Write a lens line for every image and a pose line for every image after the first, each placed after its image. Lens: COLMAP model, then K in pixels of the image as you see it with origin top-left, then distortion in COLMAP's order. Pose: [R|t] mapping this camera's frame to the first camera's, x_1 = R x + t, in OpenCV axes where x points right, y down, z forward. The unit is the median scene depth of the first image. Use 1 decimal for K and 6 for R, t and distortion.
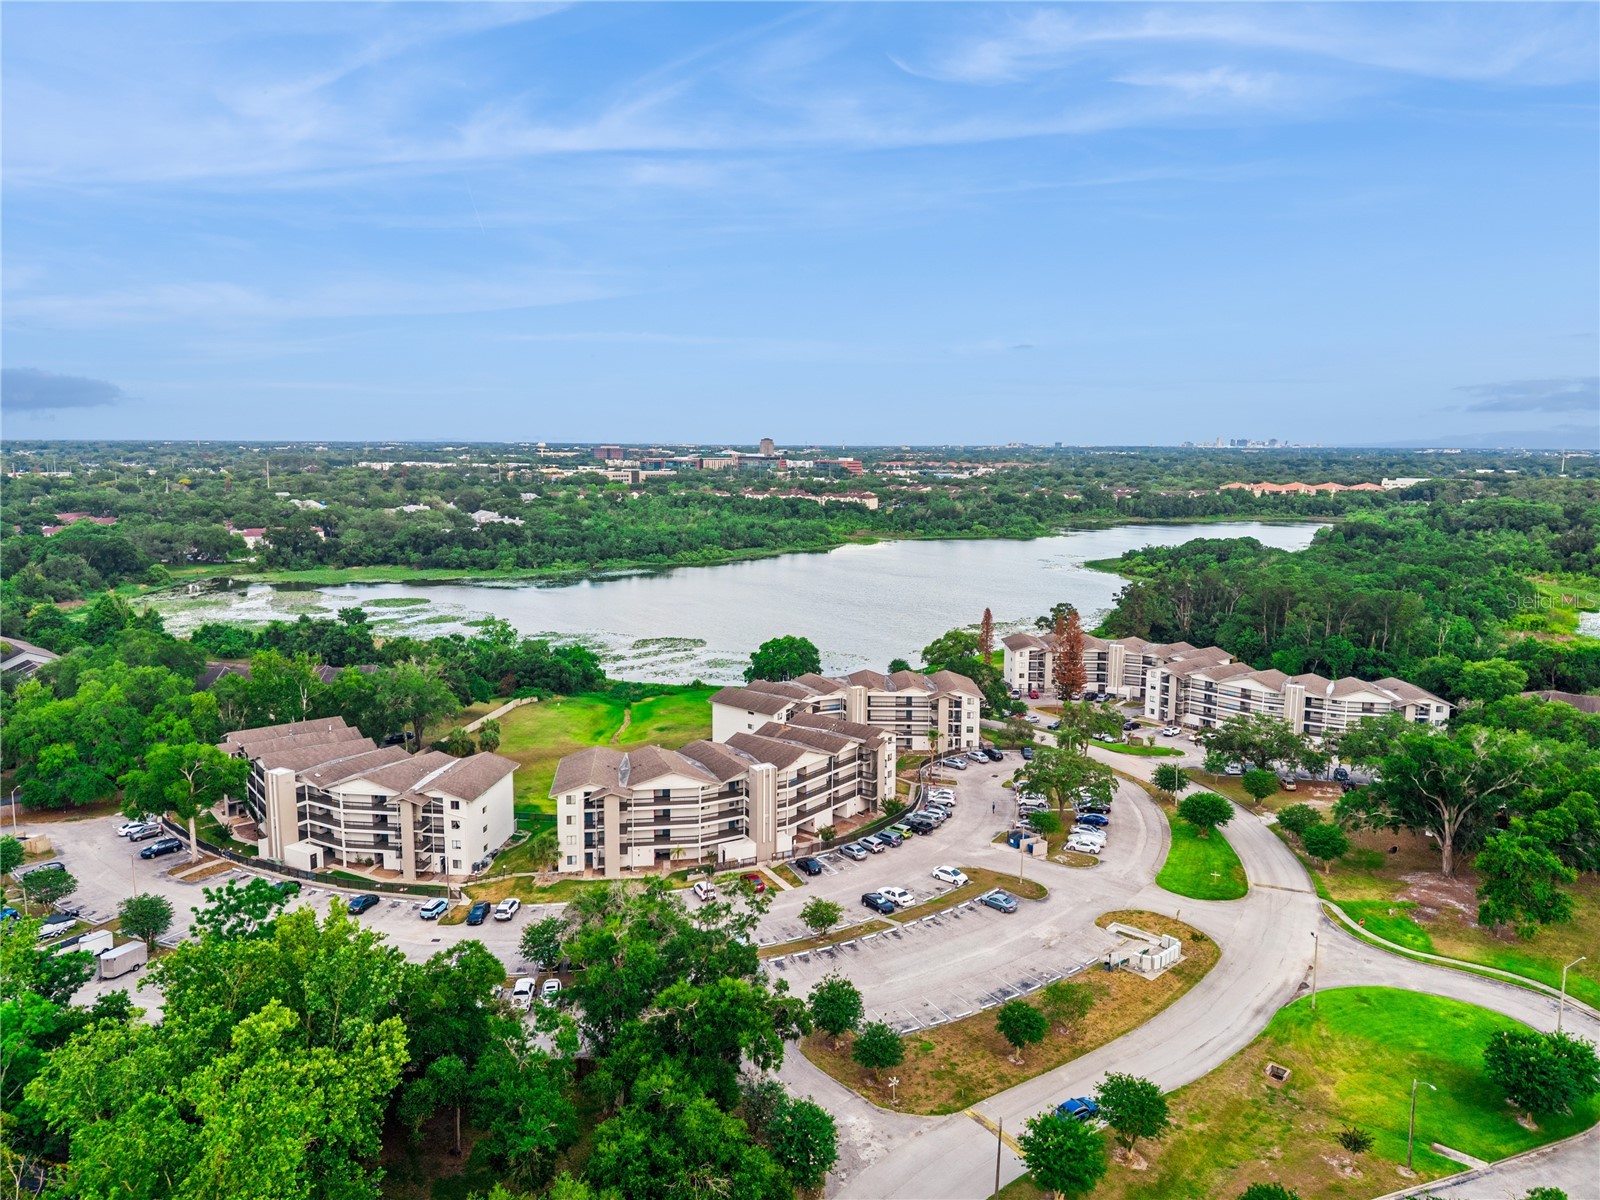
lens RADIAL K [[1069.9, 0, 799.5], [0, 1069.9, 612.0], [0, 0, 1]] dist [0.023527, -0.023332]
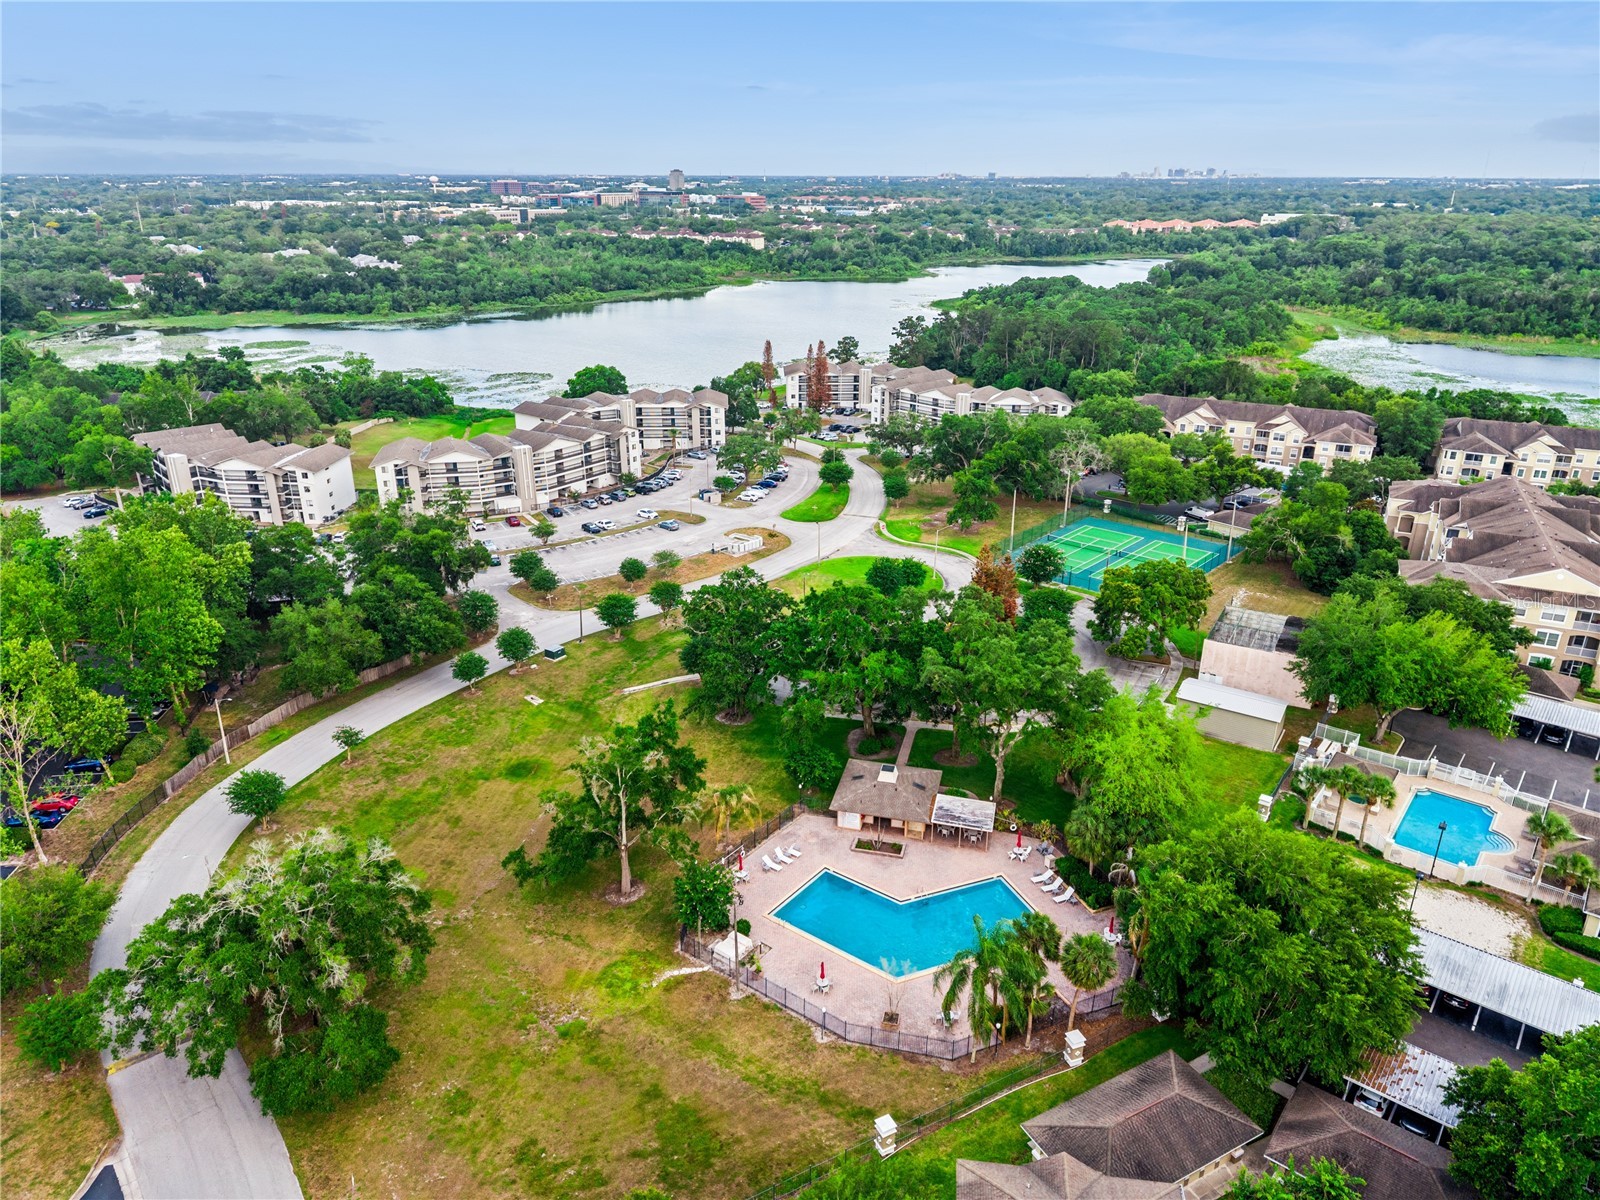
lens RADIAL K [[1069.9, 0, 806.9], [0, 1069.9, 631.9], [0, 0, 1]] dist [0.023527, -0.023332]
pose [[0.997751, -0.029021, 0.060427, 0.129695], [0.013318, 0.969278, 0.245607, 0.018838], [-0.065699, -0.244249, 0.967484, -0.246644]]
